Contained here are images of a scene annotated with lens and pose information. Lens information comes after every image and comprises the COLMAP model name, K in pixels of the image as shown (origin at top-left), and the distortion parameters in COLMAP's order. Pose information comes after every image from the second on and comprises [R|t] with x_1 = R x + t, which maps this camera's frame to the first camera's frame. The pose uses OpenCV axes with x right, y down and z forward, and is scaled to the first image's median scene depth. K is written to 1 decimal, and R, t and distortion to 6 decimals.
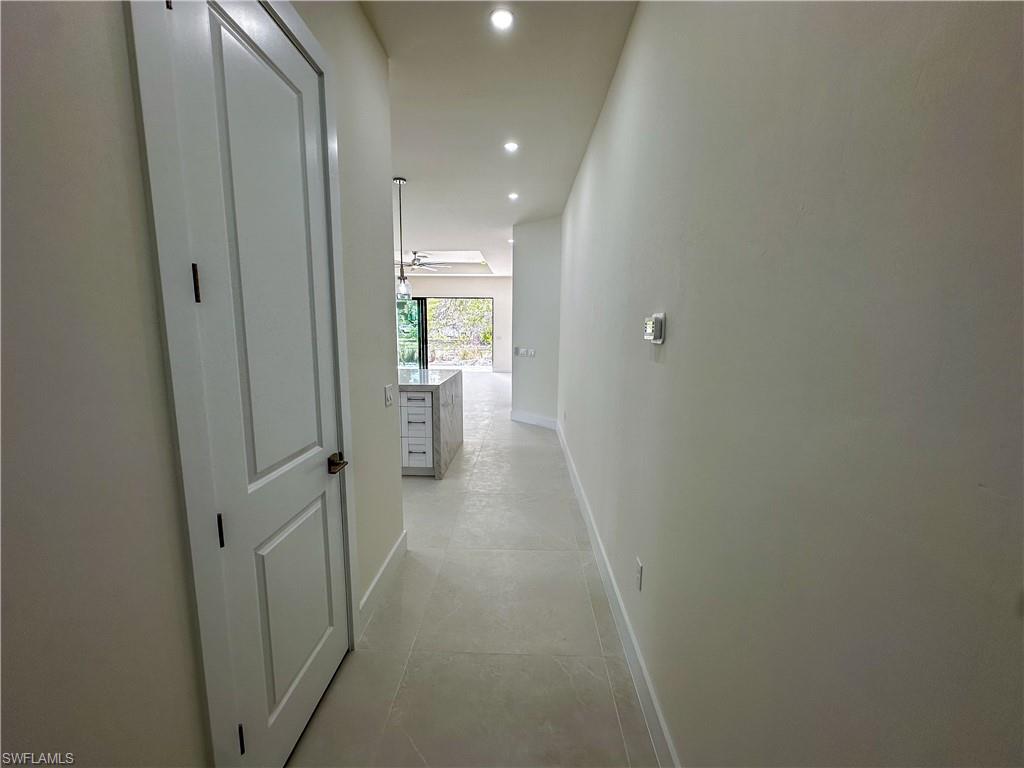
lens RADIAL K [[408.0, 0, 512.0], [0, 408.0, 384.0], [0, 0, 1]] dist [-0.001065, -0.000050]
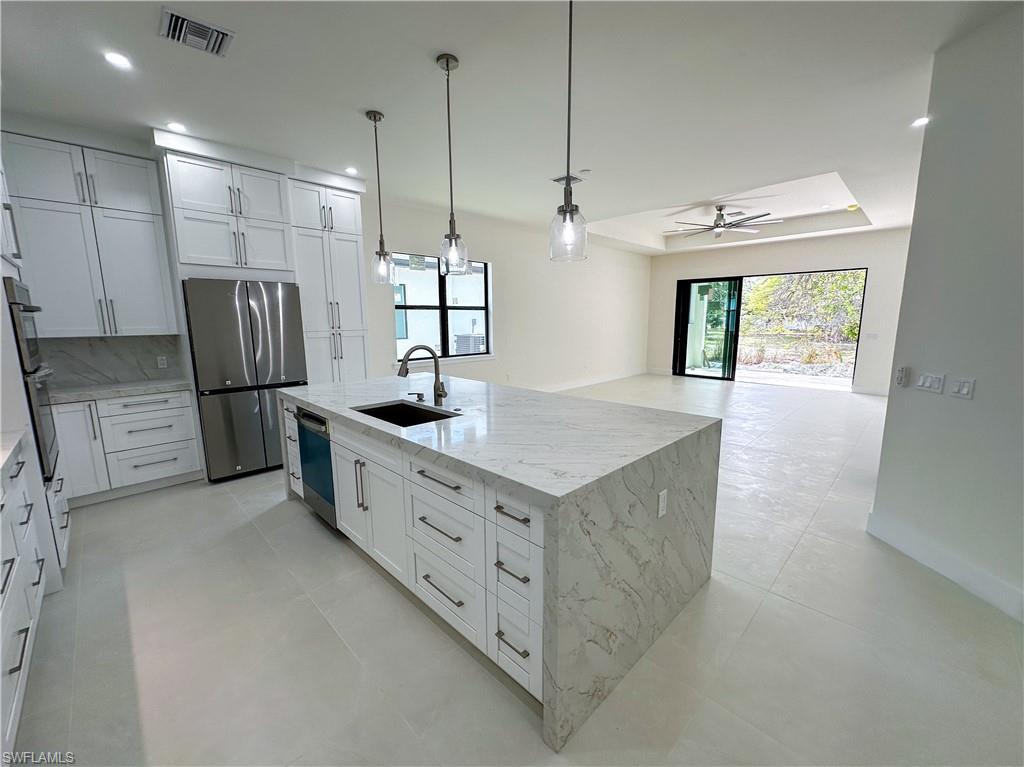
lens RADIAL K [[418.1, 0, 512.0], [0, 418.1, 382.5], [0, 0, 1]] dist [-0.000808, 0.000424]
pose [[0.730113, 0.091993, -0.677106, 0.004764], [-0.084369, 0.995451, 0.044270, -0.036095], [0.678098, 0.024805, 0.734552, 0.259741]]
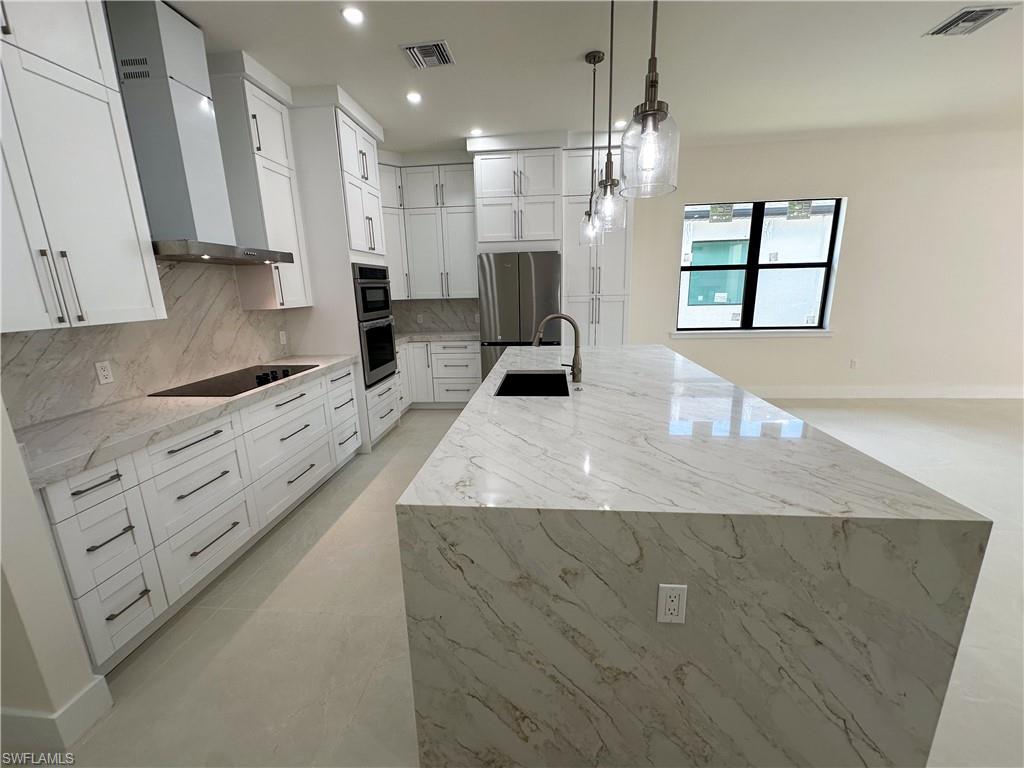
lens RADIAL K [[415.0, 0, 507.2], [0, 415.0, 383.8], [0, 0, 1]] dist [-0.001789, 0.000011]
pose [[-0.059999, 0.221592, -0.973292, 0.025585], [-0.118162, 0.966616, 0.227357, -0.053084], [0.991180, 0.128647, -0.031813, 0.383863]]
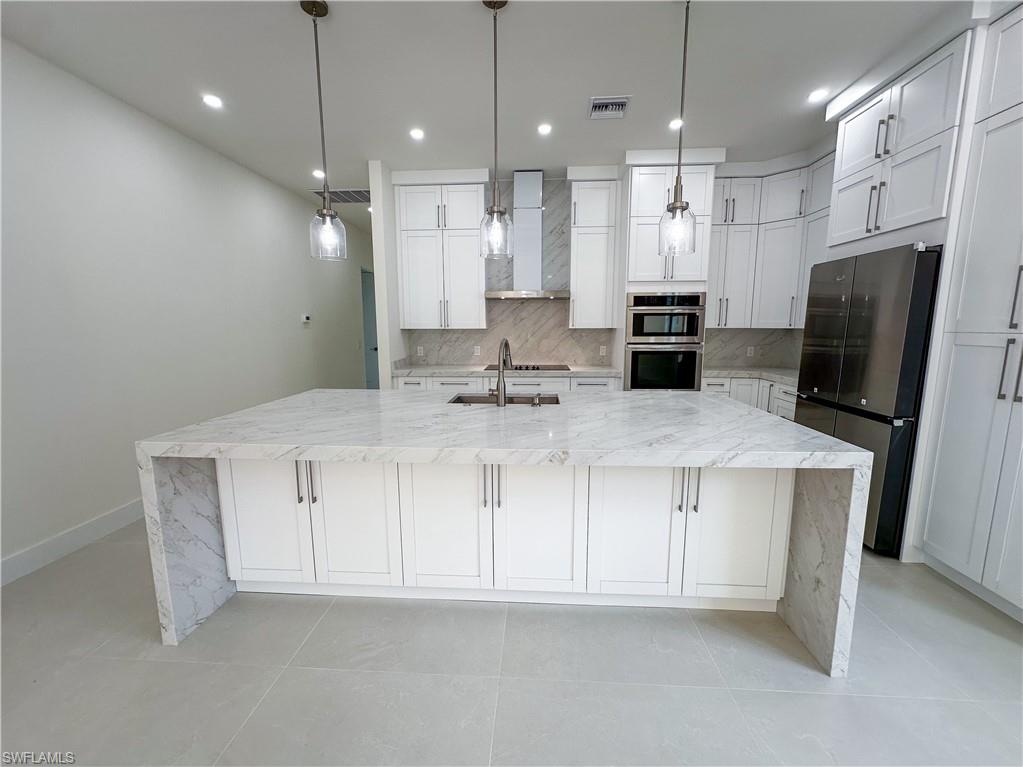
lens RADIAL K [[407.6, 0, 511.5], [0, 407.6, 383.5], [0, 0, 1]] dist [-0.001065, -0.000050]
pose [[-0.999795, -0.007304, 0.018900, -0.205385], [-0.001650, 0.959019, 0.283337, -0.082568], [-0.020195, 0.283248, -0.958834, 0.624627]]
